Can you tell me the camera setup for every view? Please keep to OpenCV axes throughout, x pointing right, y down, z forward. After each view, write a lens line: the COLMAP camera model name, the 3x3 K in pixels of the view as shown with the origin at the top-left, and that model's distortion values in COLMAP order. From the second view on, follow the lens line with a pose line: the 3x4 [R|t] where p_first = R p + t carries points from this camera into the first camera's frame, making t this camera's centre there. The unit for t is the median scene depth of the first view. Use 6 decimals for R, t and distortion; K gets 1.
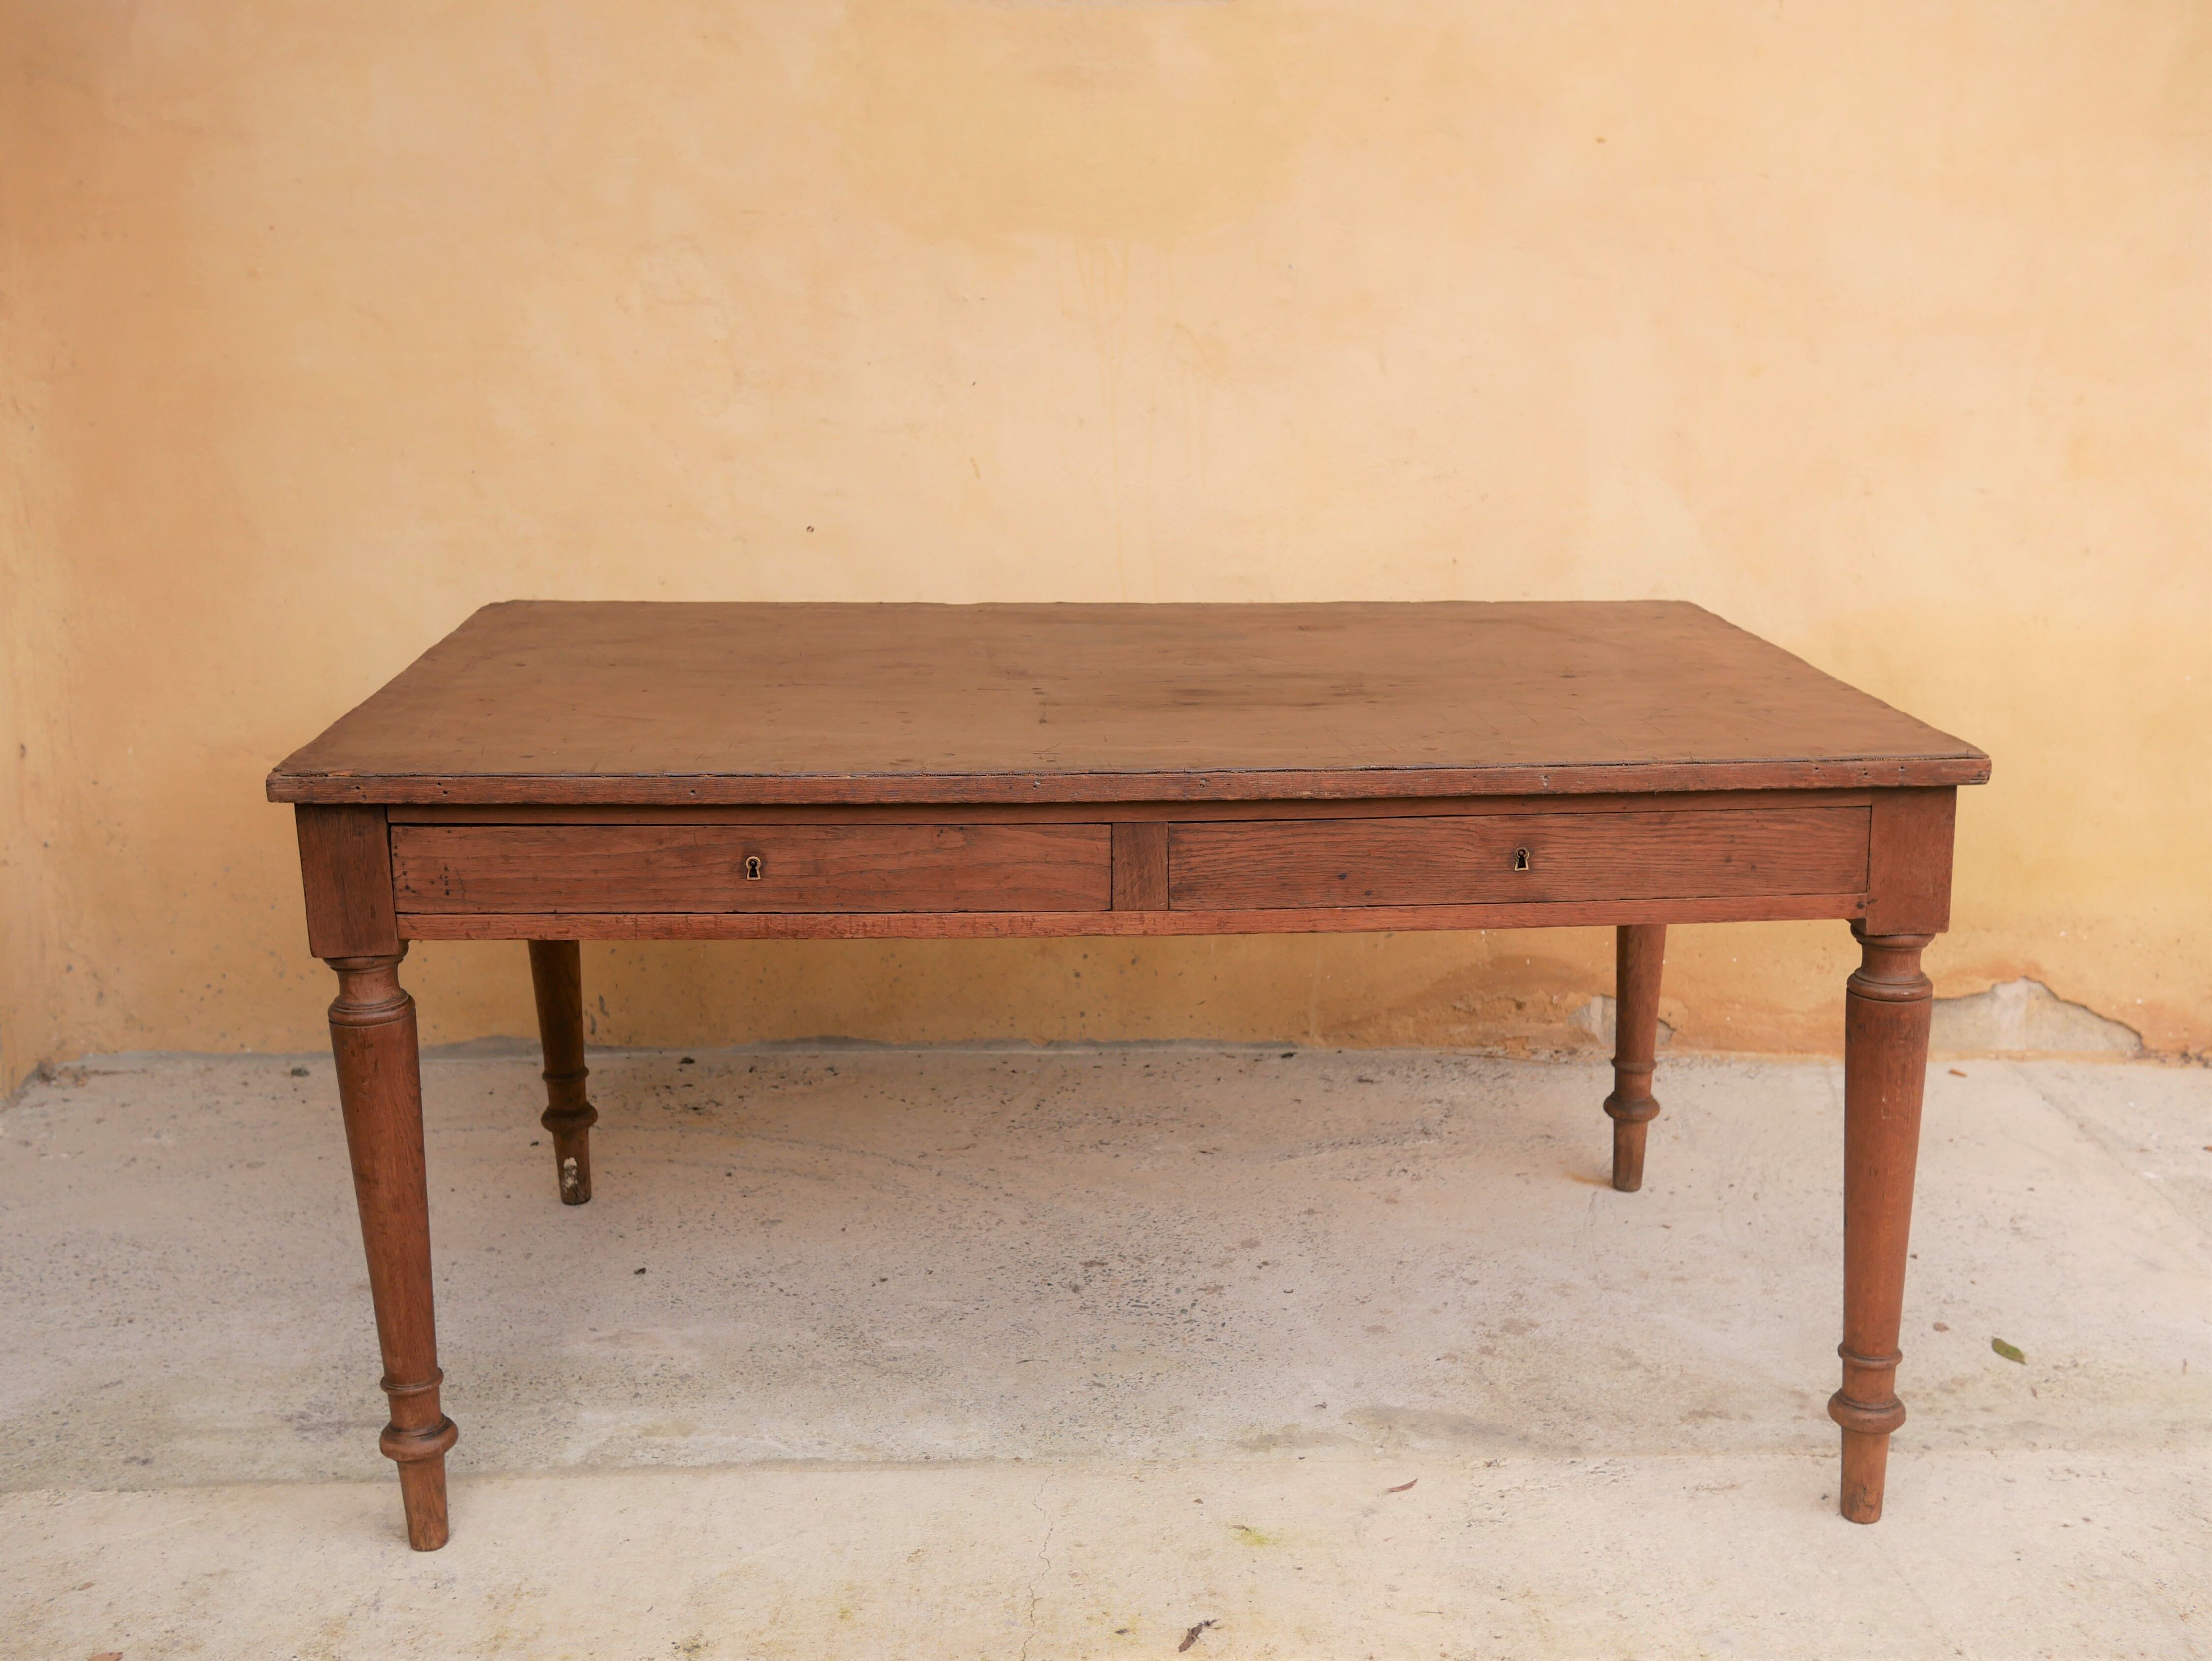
lens RADIAL K [[2527.6, 0, 1089.8], [0, 2527.6, 839.2], [0, 0, 1]] dist [-0.024352, 0.019202]
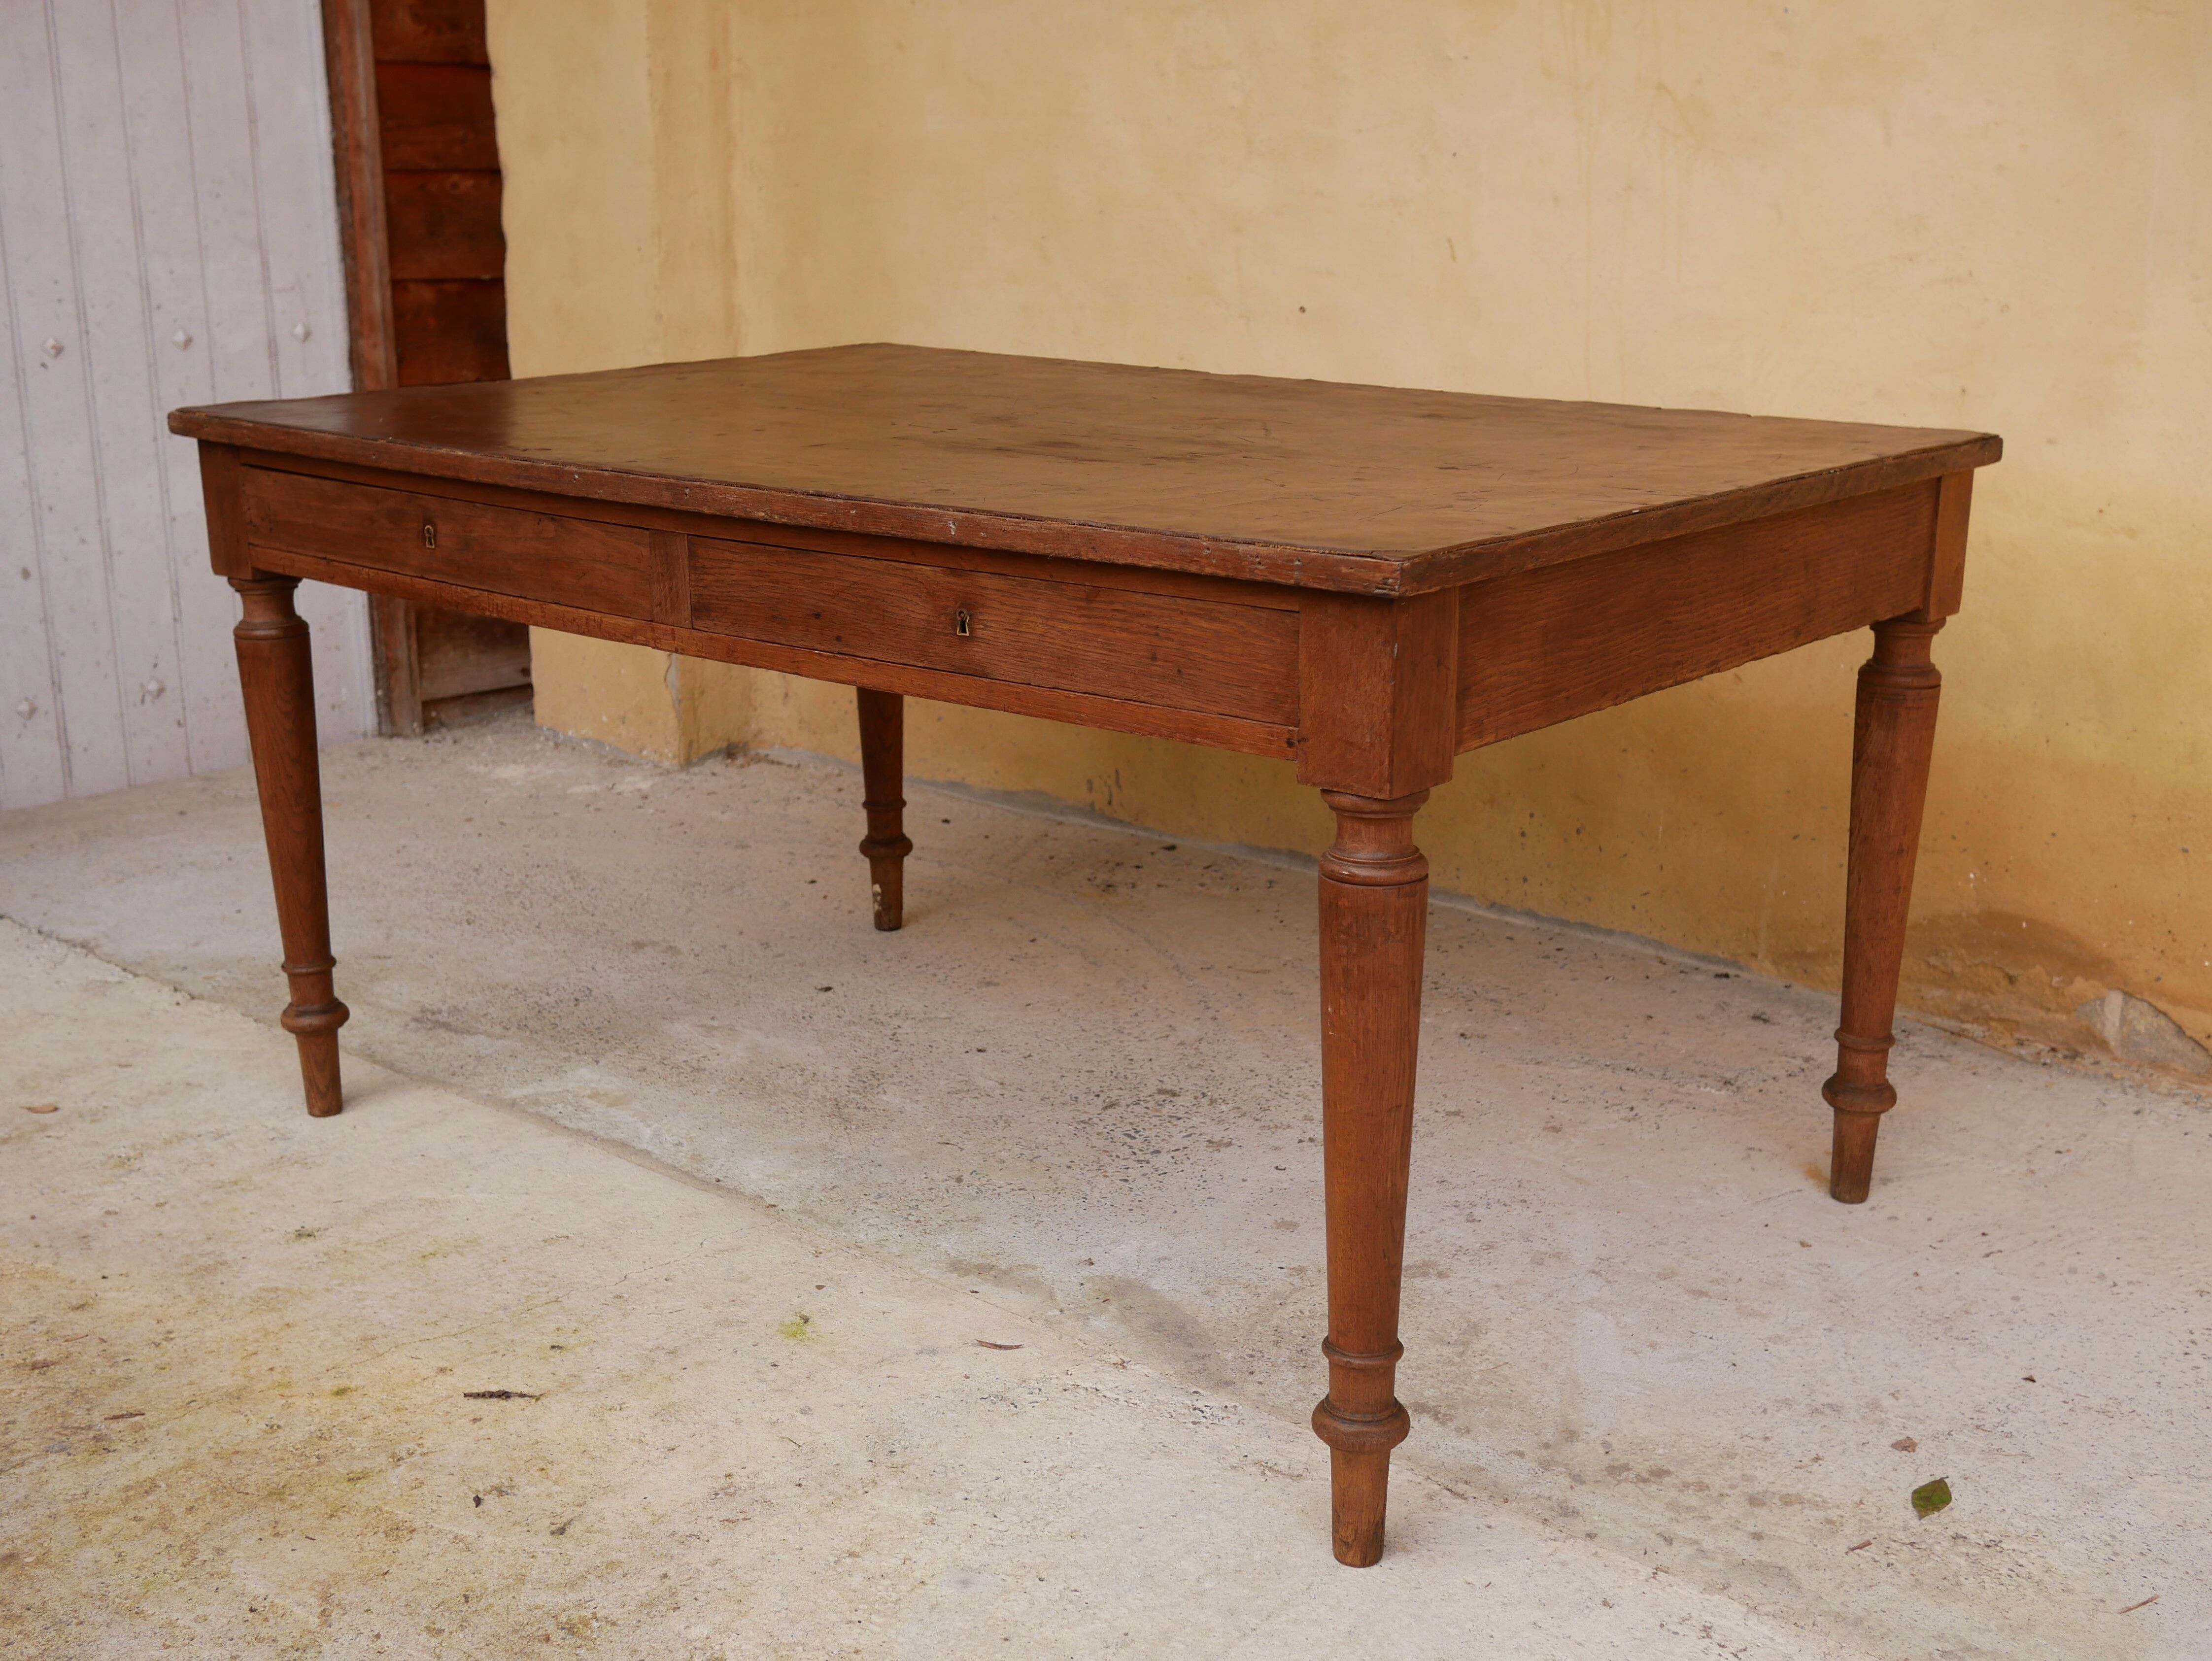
lens RADIAL K [[2527.6, 0, 1089.8], [0, 2527.6, 839.2], [0, 0, 1]] dist [-0.024352, 0.019202]
pose [[0.732331, 0.182002, -0.656176, 0.677951], [-0.158790, 0.982697, 0.095350, -0.007417], [0.662176, 0.034367, 0.748560, 0.342177]]
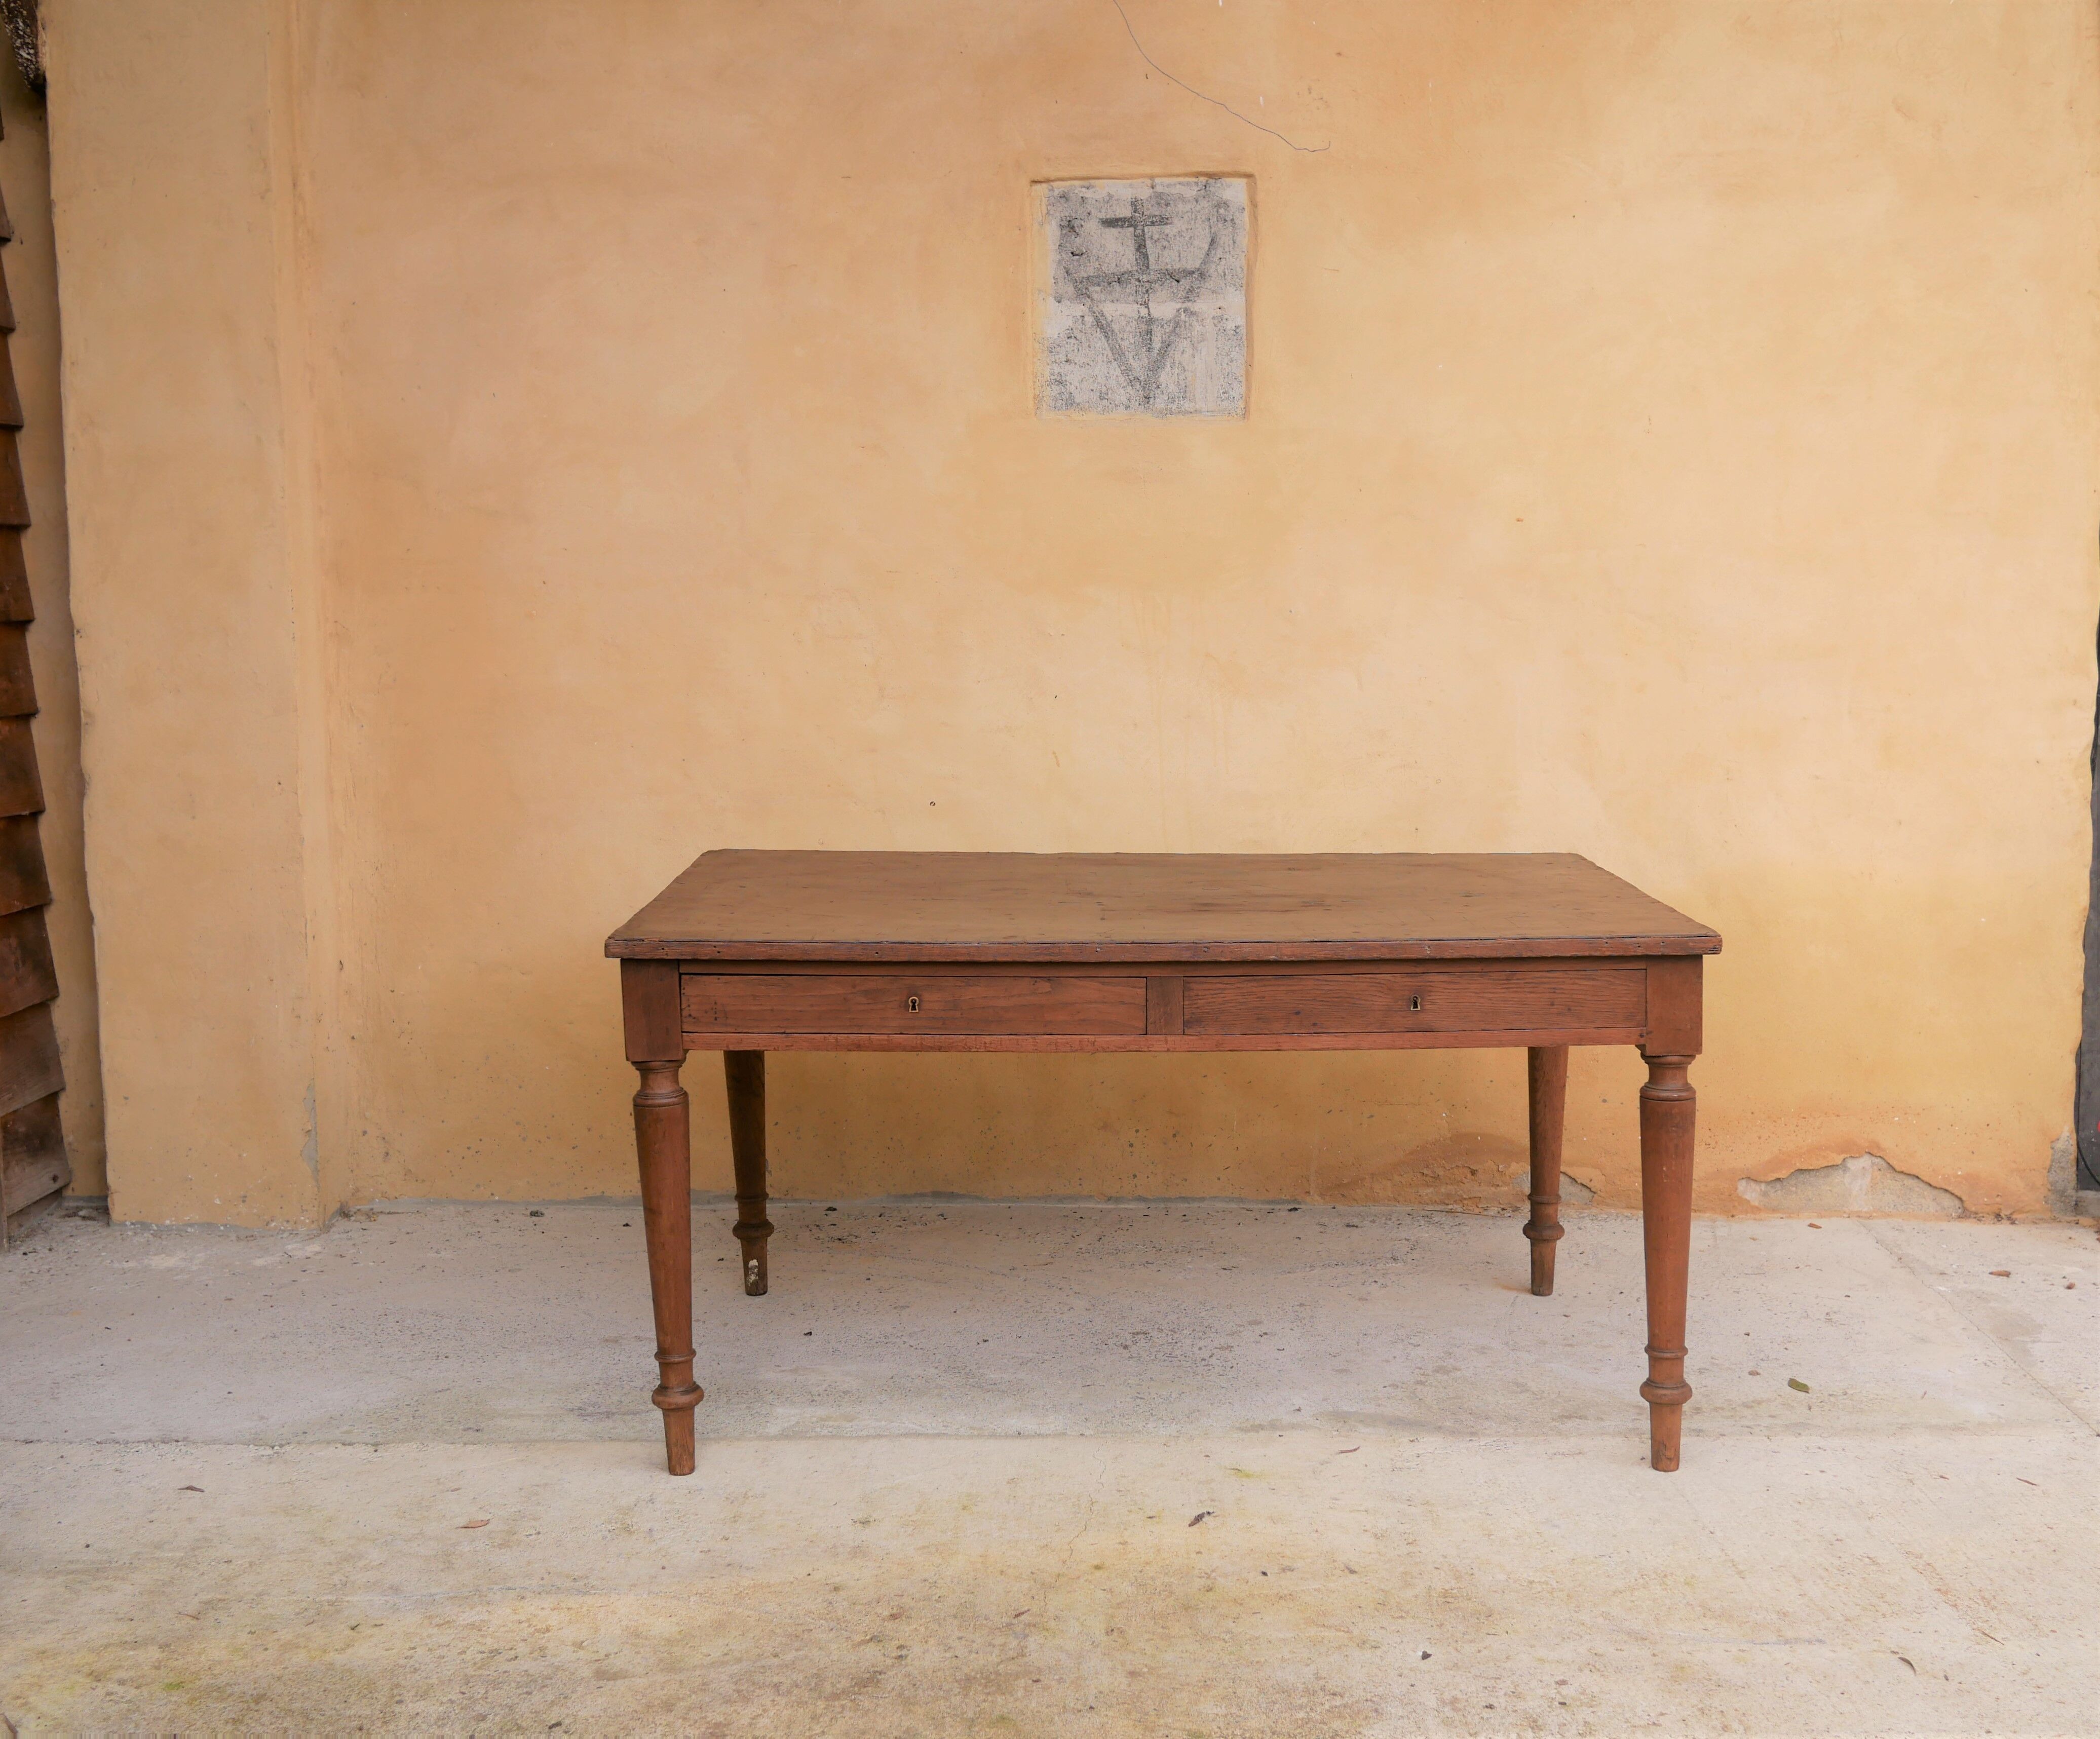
lens RADIAL K [[2592.2, 0, 1079.7], [0, 2592.2, 863.6], [0, 0, 1]] dist [-0.028666, -0.001735]
pose [[0.999475, 0.003679, -0.032203, 0.016072], [-0.007386, 0.993250, -0.115759, 0.093483], [0.031560, 0.115936, 0.992755, -0.496671]]
